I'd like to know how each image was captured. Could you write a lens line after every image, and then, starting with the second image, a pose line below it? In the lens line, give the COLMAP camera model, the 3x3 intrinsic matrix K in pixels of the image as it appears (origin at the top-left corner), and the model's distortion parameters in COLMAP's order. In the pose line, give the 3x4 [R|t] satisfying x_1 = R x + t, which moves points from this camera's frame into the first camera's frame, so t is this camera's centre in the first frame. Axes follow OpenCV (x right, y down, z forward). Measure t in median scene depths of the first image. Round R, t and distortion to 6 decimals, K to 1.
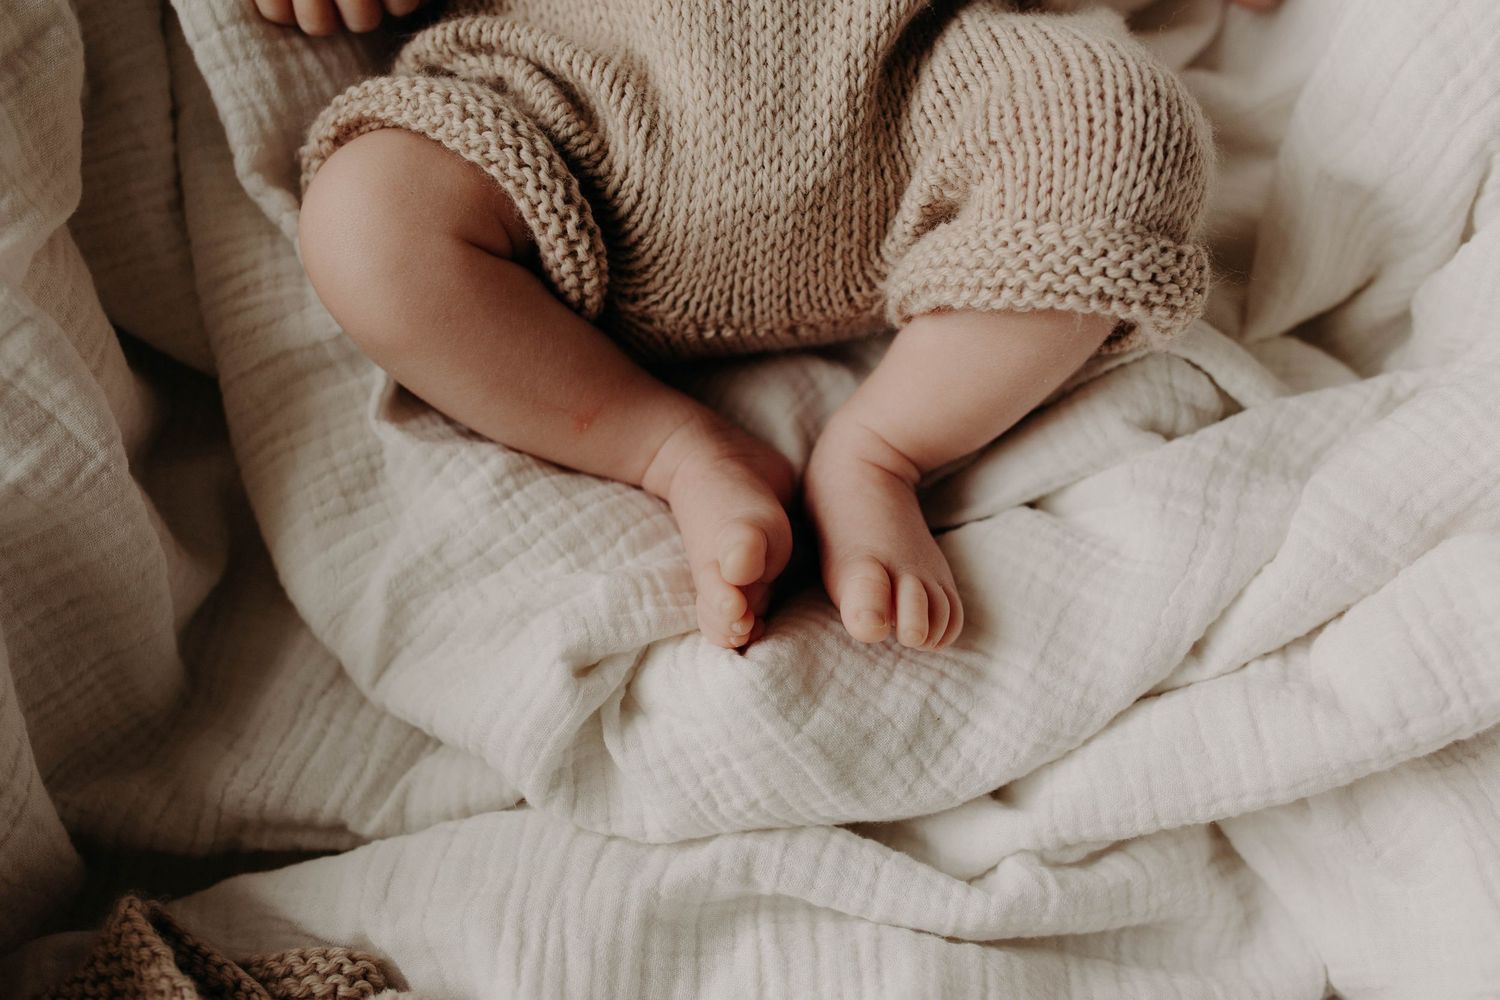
lens RADIAL K [[1282.4, 0, 750.5], [0, 1282.4, 400.7], [0, 0, 1]] dist [0.009249, -0.074684]
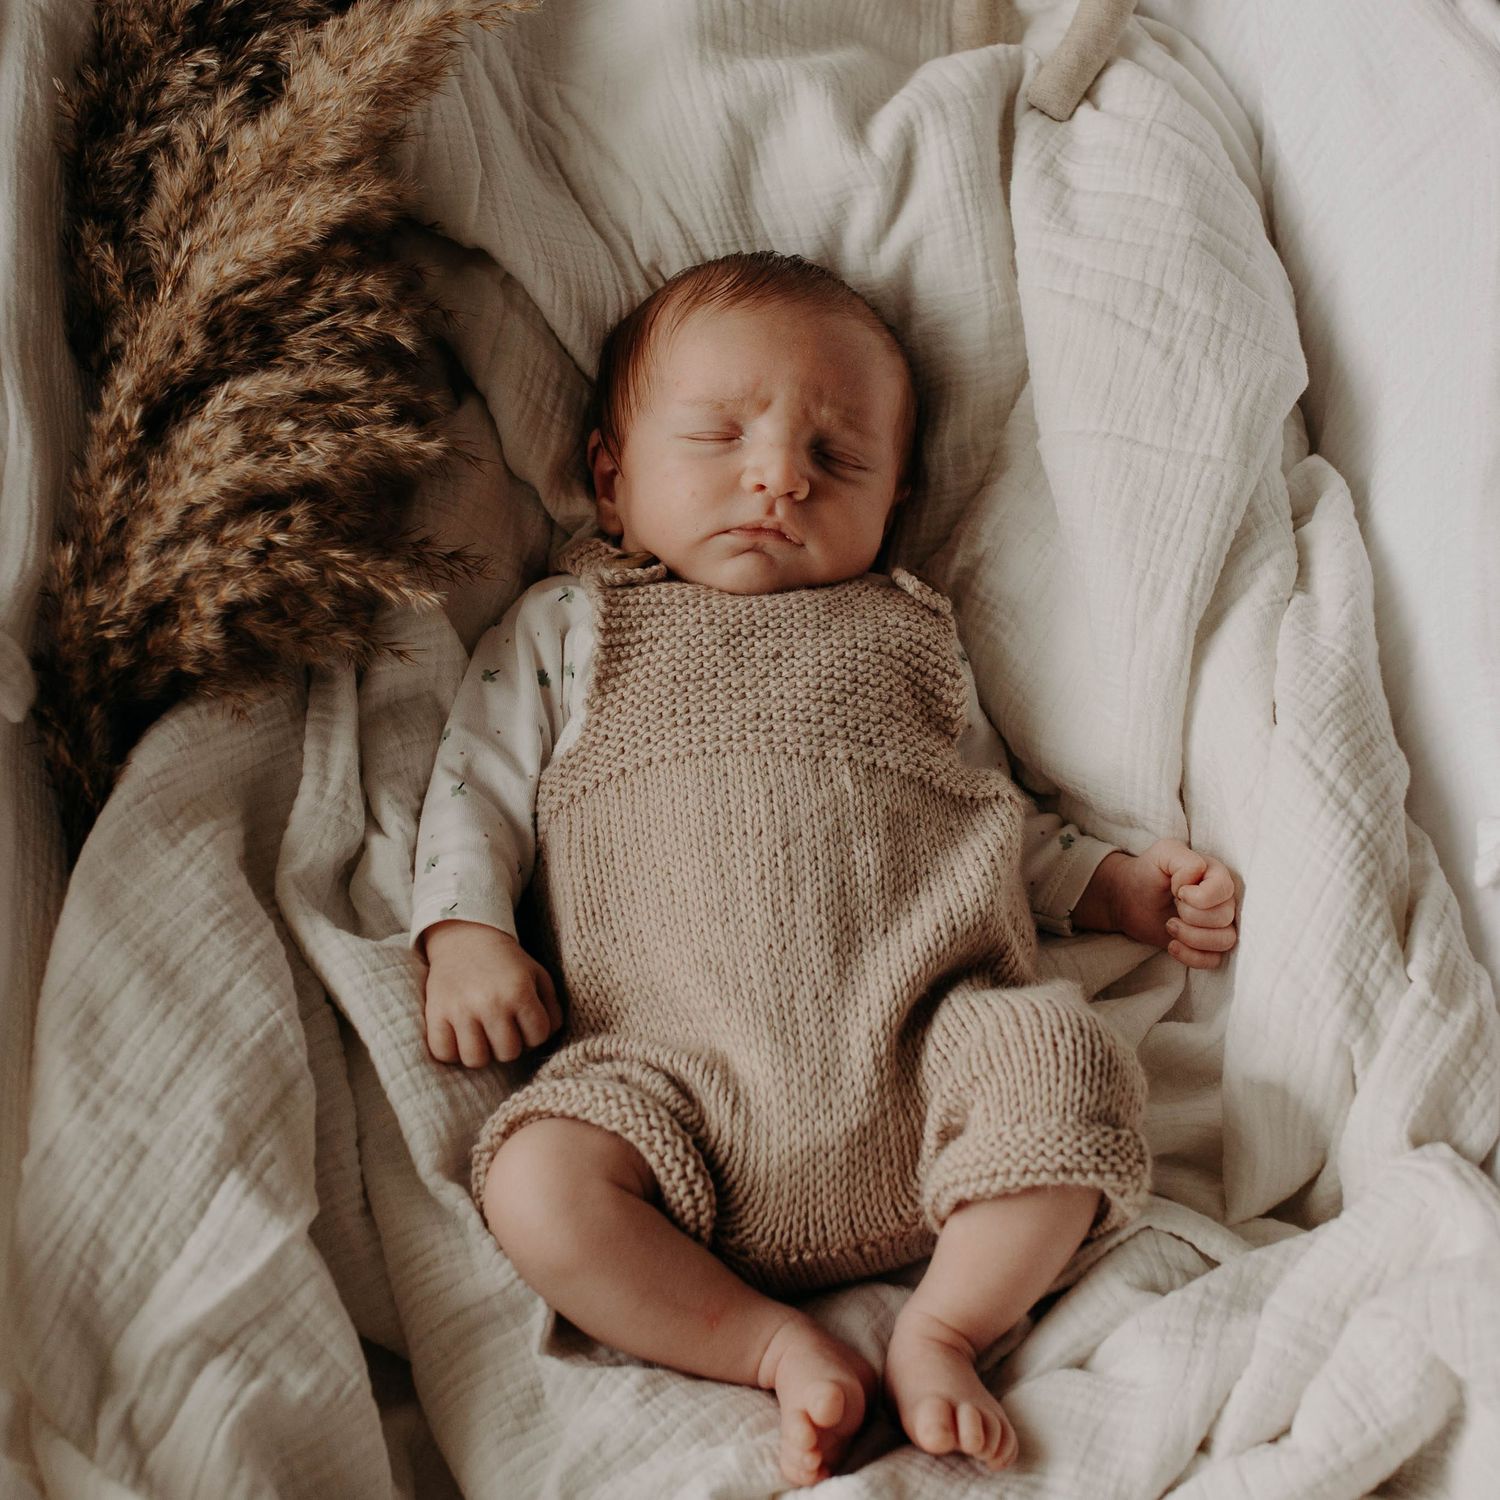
lens RADIAL K [[2579.7, 0, 802.1], [0, 2579.7, 749.3], [0, 0, 1]] dist [0.004697, -0.091182]
pose [[0.993105, -0.115787, 0.018326, -0.013032], [0.113214, 0.906739, -0.406212, 0.569237], [0.030418, 0.405486, 0.913595, -1.649308]]
